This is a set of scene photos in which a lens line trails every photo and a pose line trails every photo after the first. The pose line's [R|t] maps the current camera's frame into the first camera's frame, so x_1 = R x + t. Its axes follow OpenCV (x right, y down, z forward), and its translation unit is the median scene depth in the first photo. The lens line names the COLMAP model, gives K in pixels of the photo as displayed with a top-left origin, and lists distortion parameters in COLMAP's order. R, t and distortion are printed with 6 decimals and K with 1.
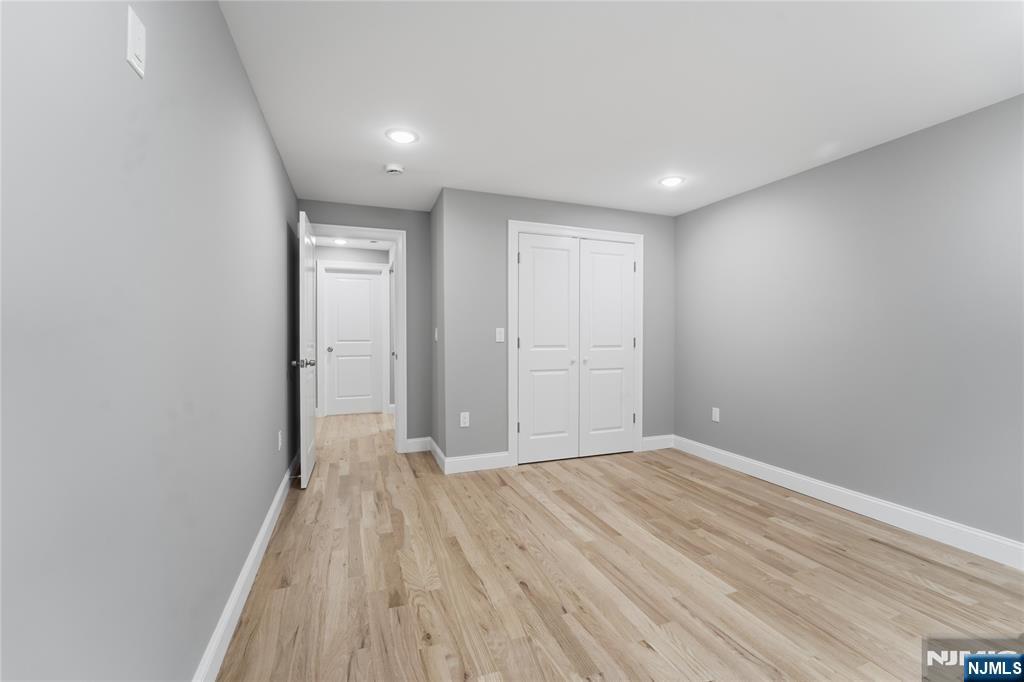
lens RADIAL K [[424.6, 0, 517.8], [0, 424.6, 338.3], [0, 0, 1]] dist [-0.018189, -0.000392]
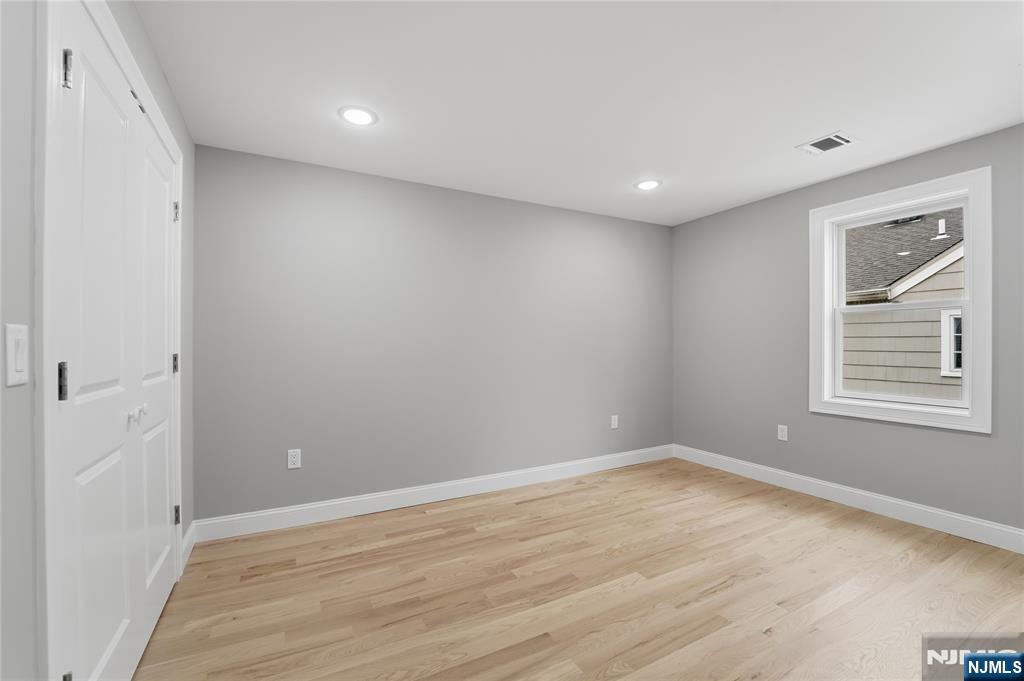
lens RADIAL K [[424.6, 0, 517.8], [0, 424.6, 337.8], [0, 0, 1]] dist [-0.018189, -0.000392]
pose [[-0.113202, 0.011348, 0.993507, -0.397978], [0.012755, 0.999869, -0.009967, -0.013536], [-0.993490, 0.011544, -0.113332, 1.002709]]
